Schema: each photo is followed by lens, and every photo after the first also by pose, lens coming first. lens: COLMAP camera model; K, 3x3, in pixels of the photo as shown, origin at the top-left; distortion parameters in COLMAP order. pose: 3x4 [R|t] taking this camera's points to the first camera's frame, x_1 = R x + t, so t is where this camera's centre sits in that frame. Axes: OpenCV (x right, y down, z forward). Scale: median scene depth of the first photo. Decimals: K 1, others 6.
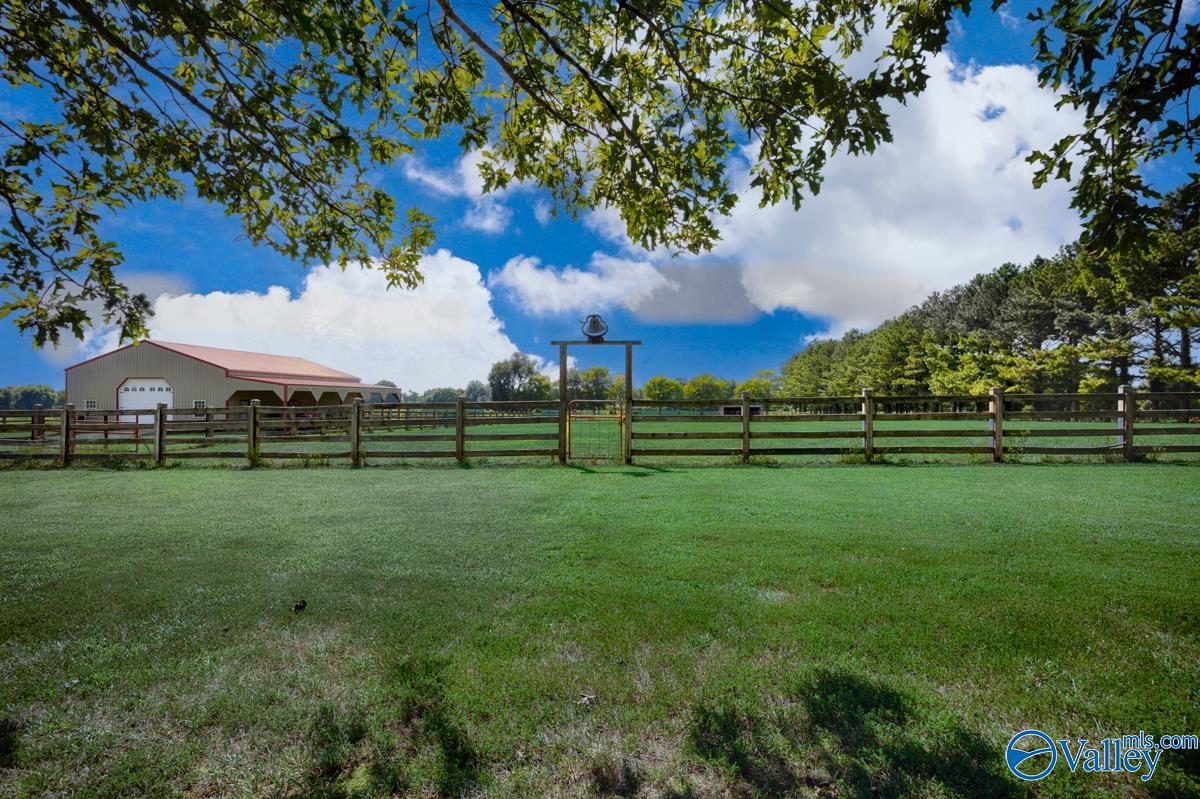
lens RADIAL K [[586.5, 0, 604.6], [0, 586.5, 394.3], [0, 0, 1]] dist [-0.000669, -0.000014]
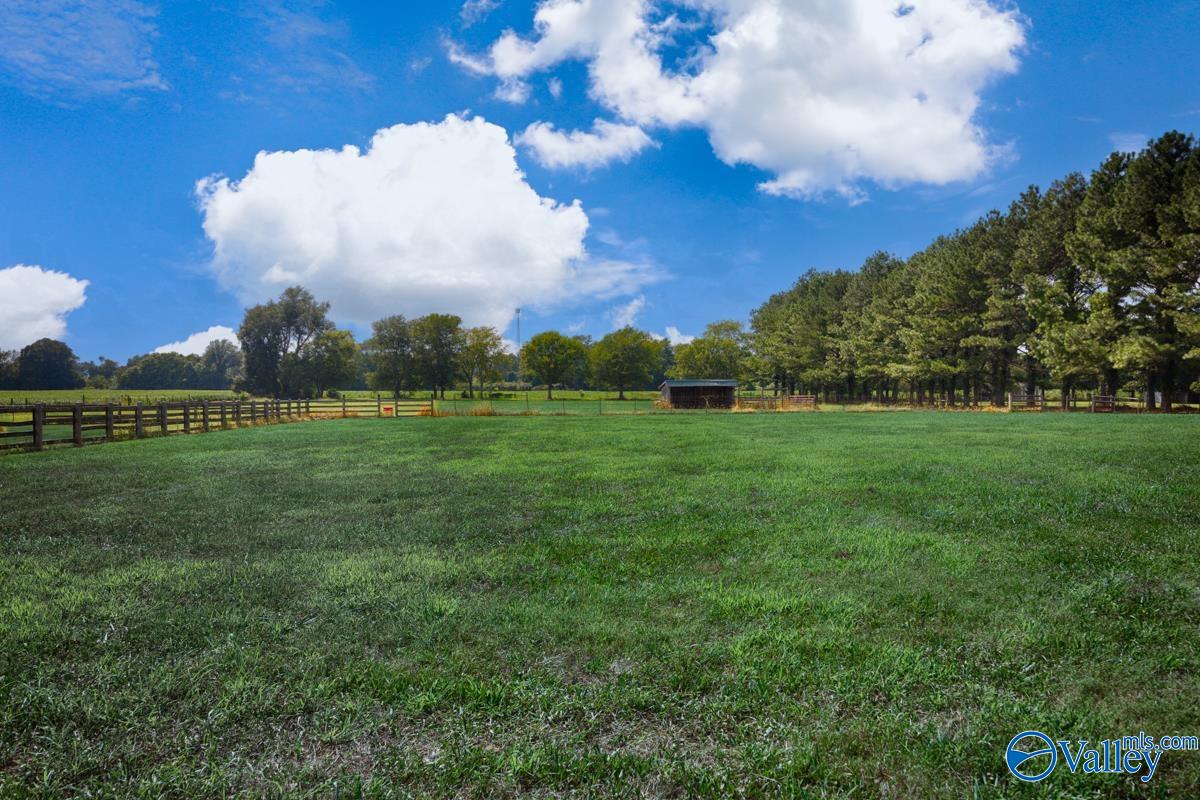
lens RADIAL K [[944.9, 0, 599.3], [0, 944.9, 401.4], [0, 0, 1]] dist [-0.004505, -0.000457]
pose [[0.988185, -0.007215, 0.153098, -0.000927], [0.001012, 0.999177, 0.040552, -0.000574], [-0.153265, -0.039918, 0.987379, 0.129793]]
